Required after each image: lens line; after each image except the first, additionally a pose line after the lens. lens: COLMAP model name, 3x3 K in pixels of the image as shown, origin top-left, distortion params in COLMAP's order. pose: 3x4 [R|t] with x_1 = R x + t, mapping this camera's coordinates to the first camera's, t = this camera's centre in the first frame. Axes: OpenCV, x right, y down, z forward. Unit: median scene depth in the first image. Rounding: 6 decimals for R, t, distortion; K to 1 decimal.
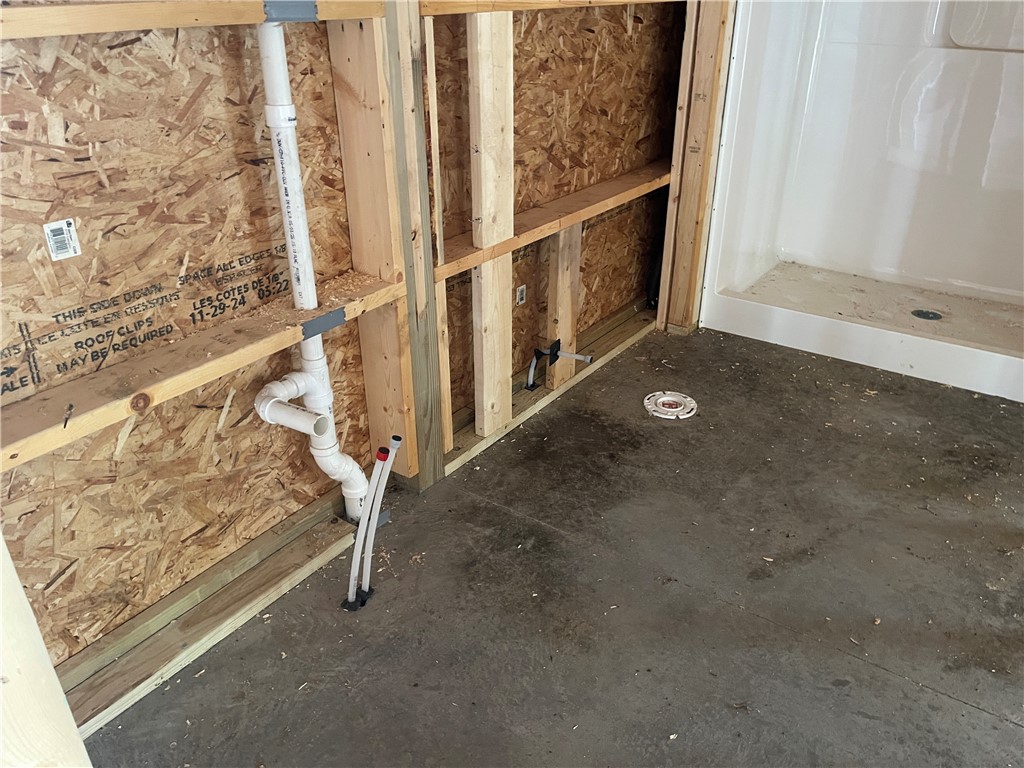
lens RADIAL K [[763.3, 0, 512.0], [0, 763.3, 384.0], [0, 0, 1]] dist [0.049382, -0.077491]
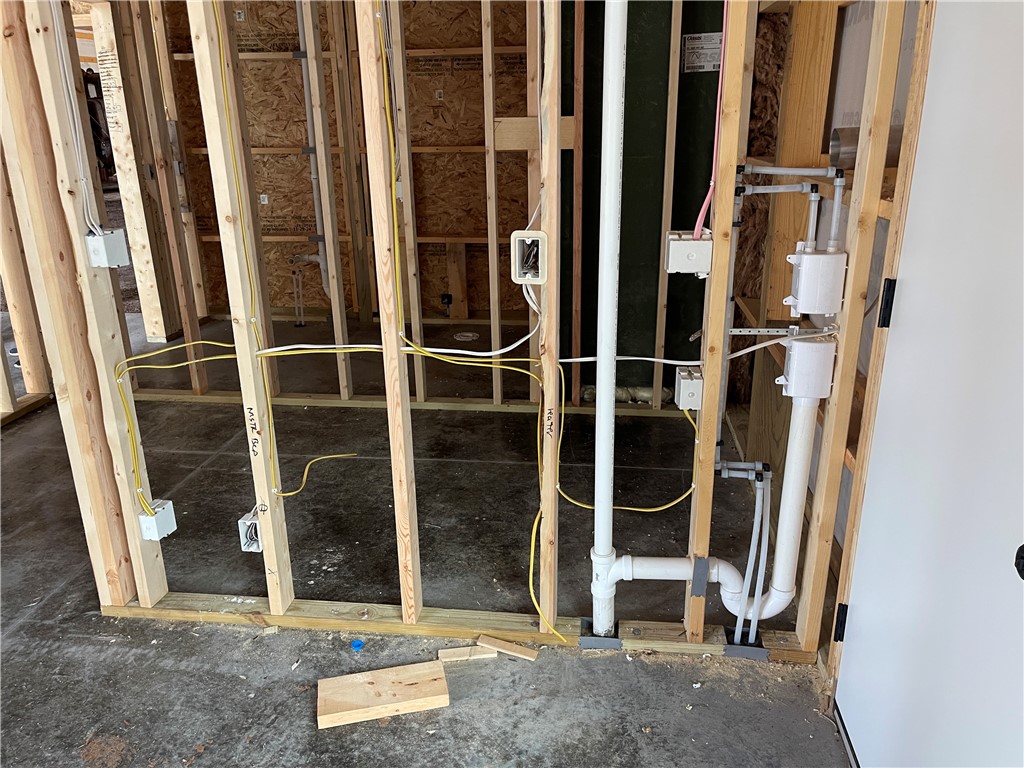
lens RADIAL K [[763.3, 0, 512.0], [0, 763.3, 384.0], [0, 0, 1]] dist [0.049382, -0.077491]
pose [[0.479306, 0.278821, -0.832181, 1.891790], [-0.395350, 0.915135, 0.078907, -0.061548], [0.783558, 0.291182, 0.548862, 0.013295]]
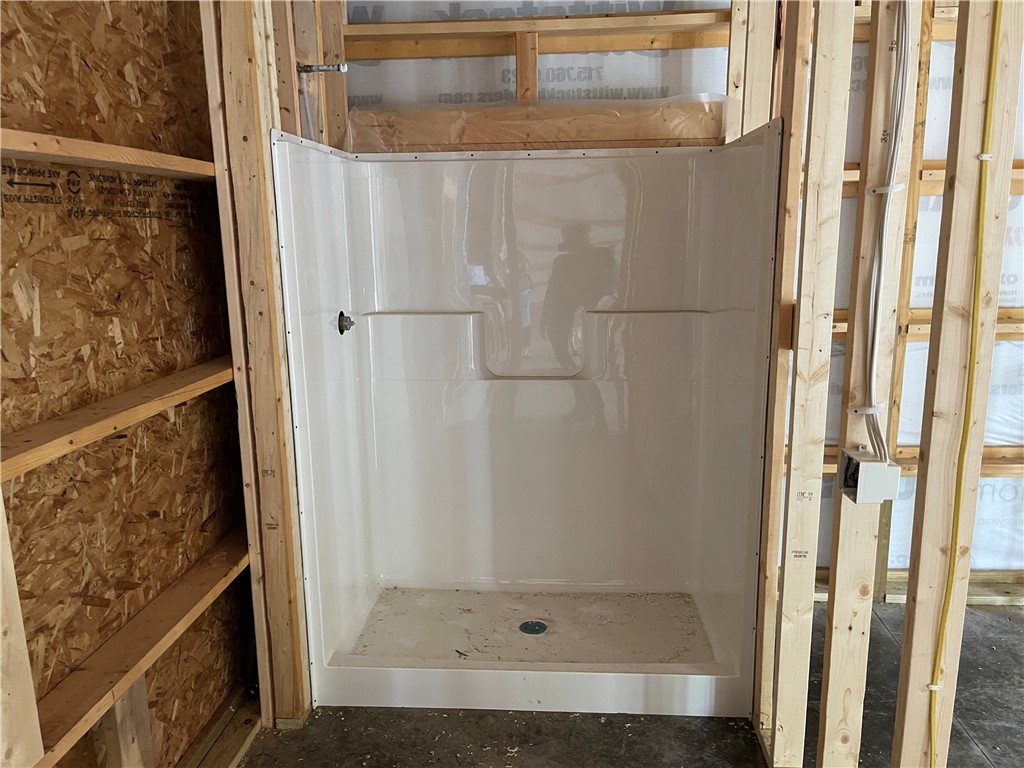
lens RADIAL K [[763.3, 0, 512.0], [0, 763.3, 384.0], [0, 0, 1]] dist [0.049382, -0.077491]
pose [[0.848417, -0.108814, 0.518023, 0.032435], [0.252561, 0.943277, -0.215504, -0.203534], [-0.465189, 0.313670, 0.827774, 0.088794]]
